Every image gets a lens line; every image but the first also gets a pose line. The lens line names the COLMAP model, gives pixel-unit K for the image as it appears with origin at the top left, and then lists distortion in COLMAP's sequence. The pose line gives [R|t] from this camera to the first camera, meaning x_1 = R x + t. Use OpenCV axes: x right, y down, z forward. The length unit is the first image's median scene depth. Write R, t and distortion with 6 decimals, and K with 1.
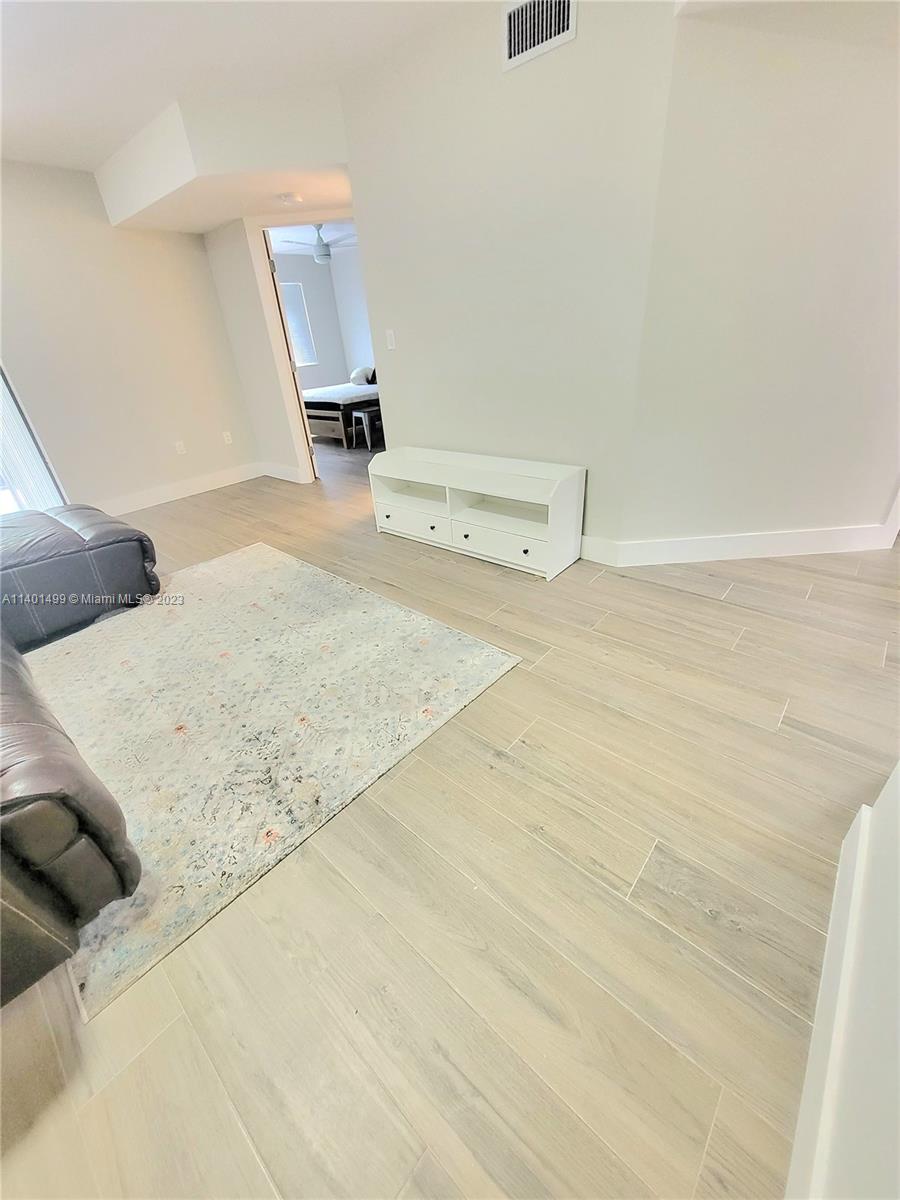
lens RADIAL K [[472.8, 0, 448.7], [0, 472.8, 594.8], [0, 0, 1]] dist [-0.002480, -0.000206]
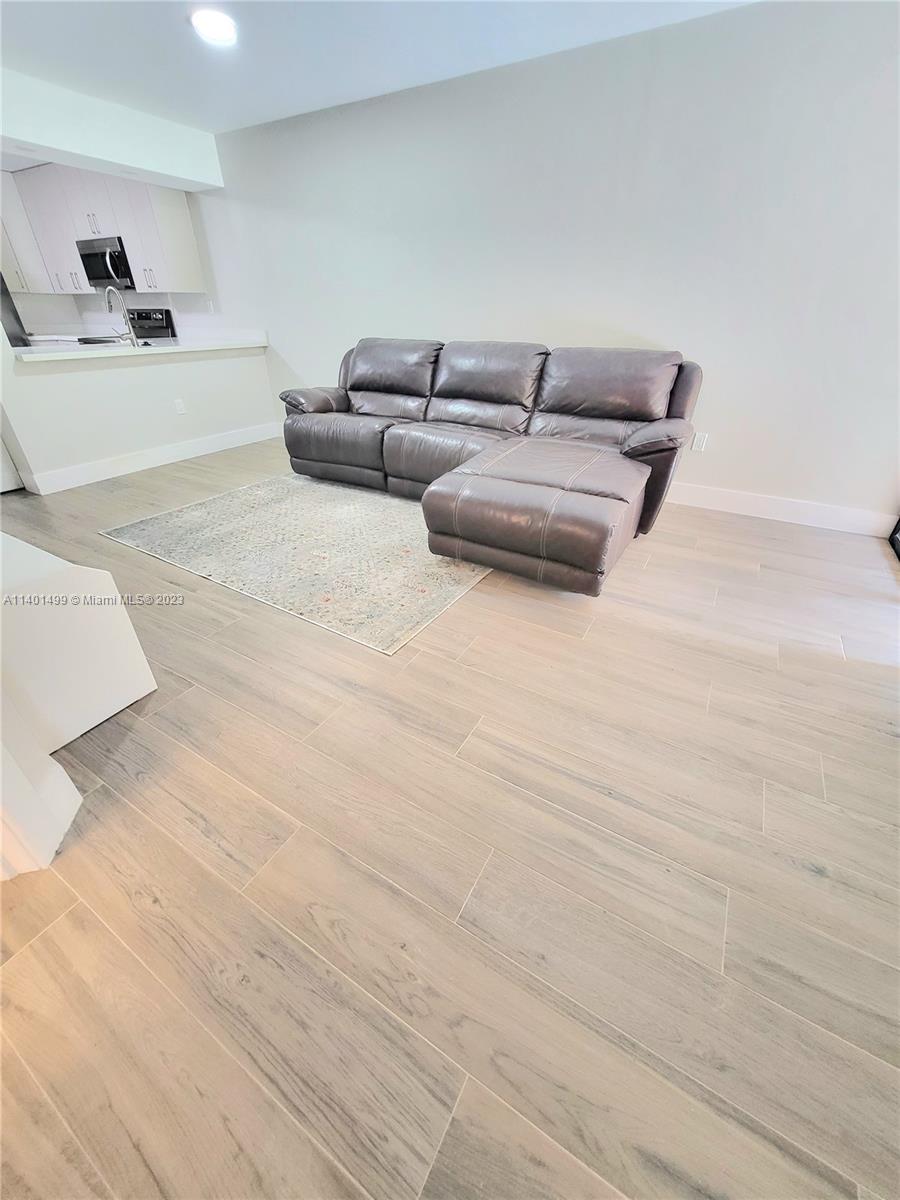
lens RADIAL K [[472.8, 0, 448.7], [0, 472.8, 594.8], [0, 0, 1]] dist [-0.002480, -0.000206]
pose [[-0.979491, 0.156474, -0.126937, -0.573765], [-0.033704, 0.493882, 0.868875, -0.898293], [0.198648, 0.855334, -0.478480, 1.726308]]
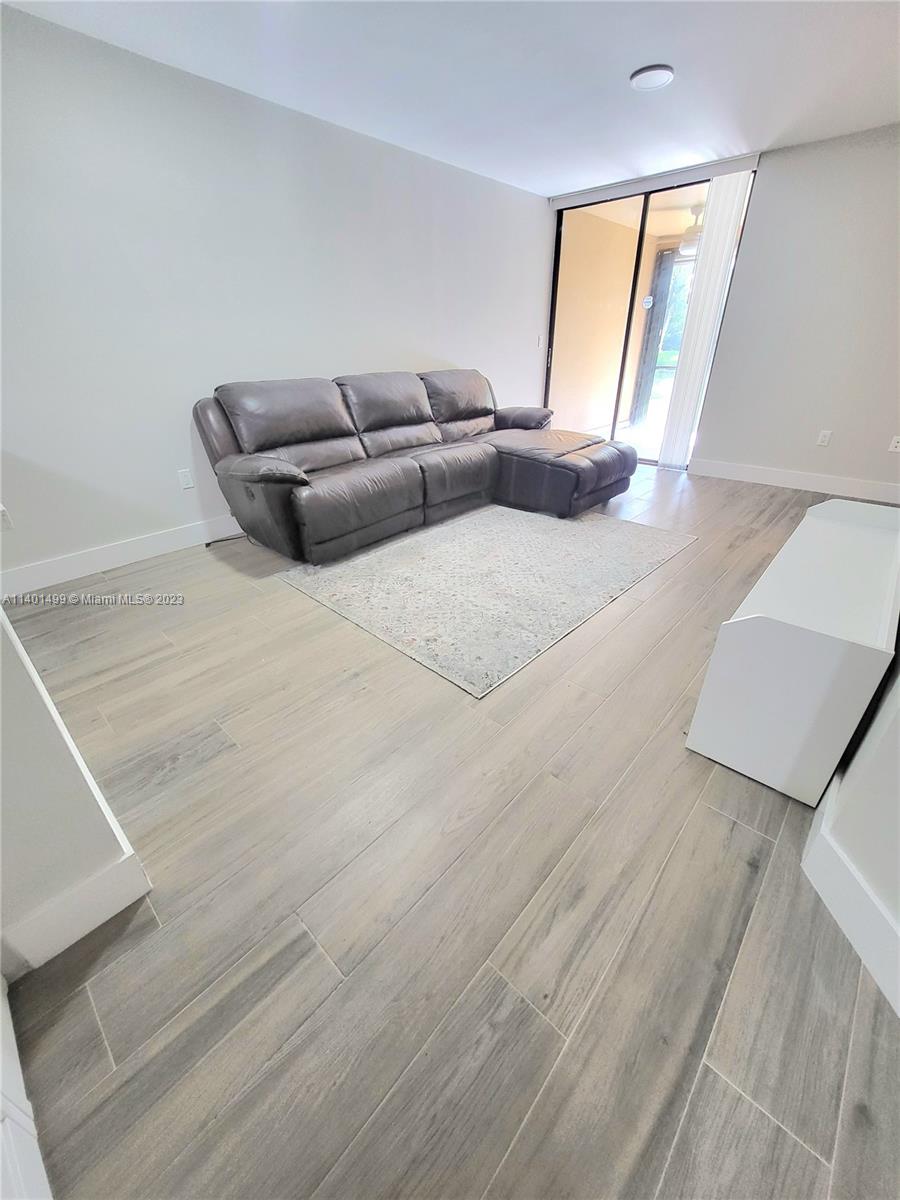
lens RADIAL K [[472.8, 0, 448.7], [0, 472.8, 594.8], [0, 0, 1]] dist [-0.002480, -0.000206]
pose [[-0.024087, 0.533859, -0.845231, 0.675500], [-0.472821, 0.738853, 0.480143, -0.346392], [0.880829, 0.411208, 0.234622, 0.542832]]
